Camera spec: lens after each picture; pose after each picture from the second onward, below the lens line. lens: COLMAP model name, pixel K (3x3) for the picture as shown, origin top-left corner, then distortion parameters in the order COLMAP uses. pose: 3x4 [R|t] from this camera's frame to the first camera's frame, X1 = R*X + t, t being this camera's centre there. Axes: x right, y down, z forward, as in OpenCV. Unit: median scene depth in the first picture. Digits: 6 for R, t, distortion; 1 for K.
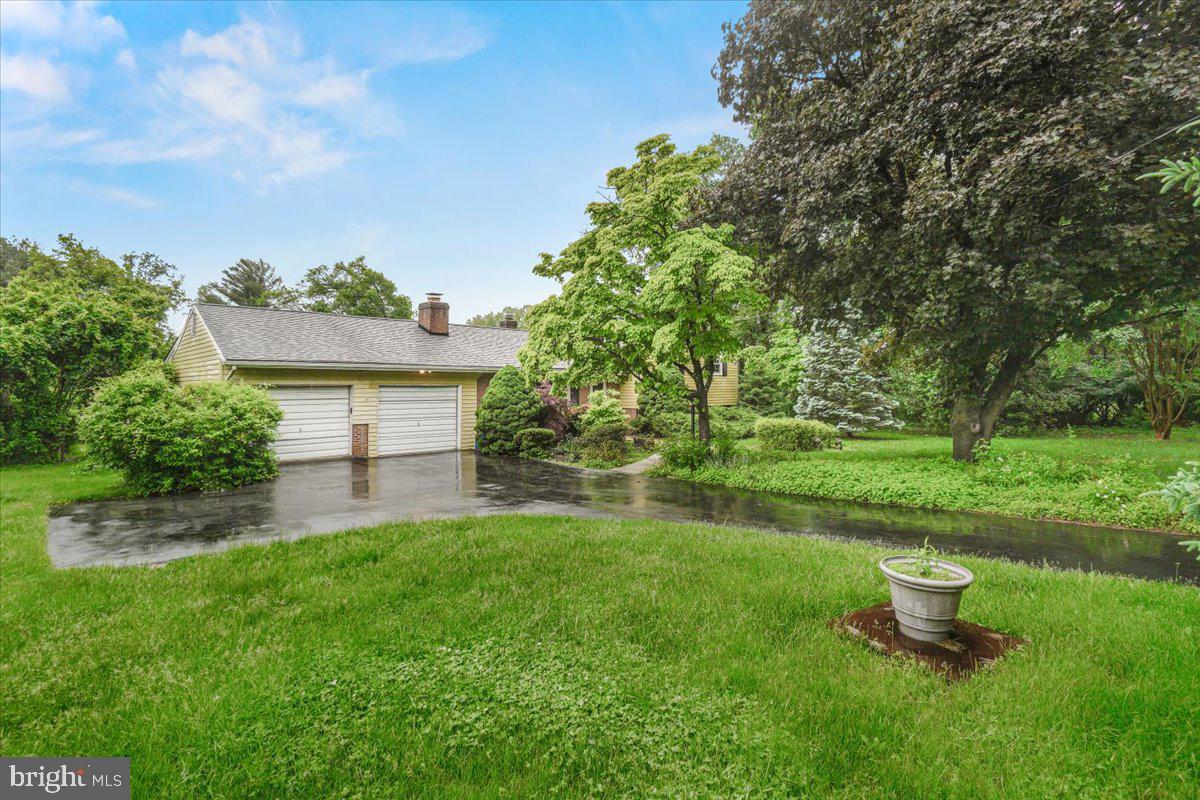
lens RADIAL K [[523.5, 0, 601.1], [0, 523.5, 381.7], [0, 0, 1]] dist [-0.000599, 0.000118]
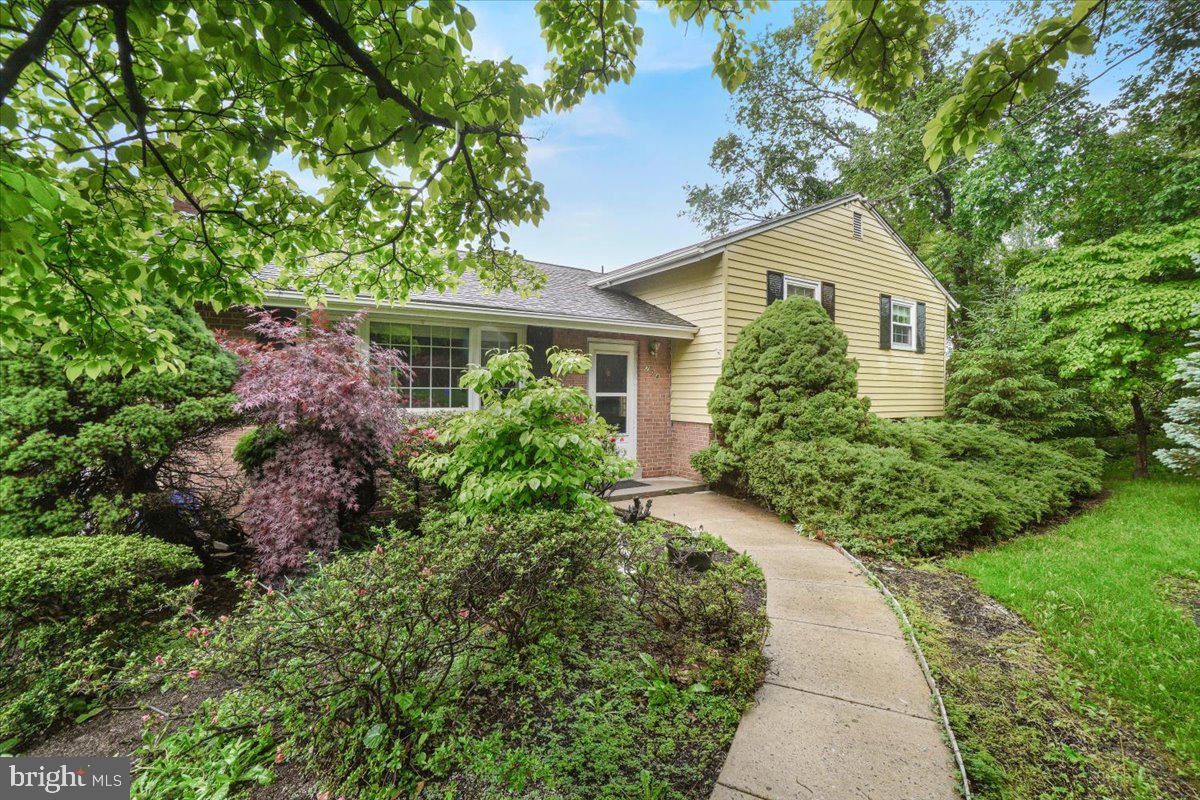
lens RADIAL K [[523.5, 0, 601.1], [0, 523.5, 381.7], [0, 0, 1]] dist [-0.000599, 0.000118]
pose [[0.979647, 0.011687, -0.200387, 0.069273], [-0.011912, 0.999929, 0.000081, 0.022699], [0.200374, 0.002308, 0.979717, 0.628860]]
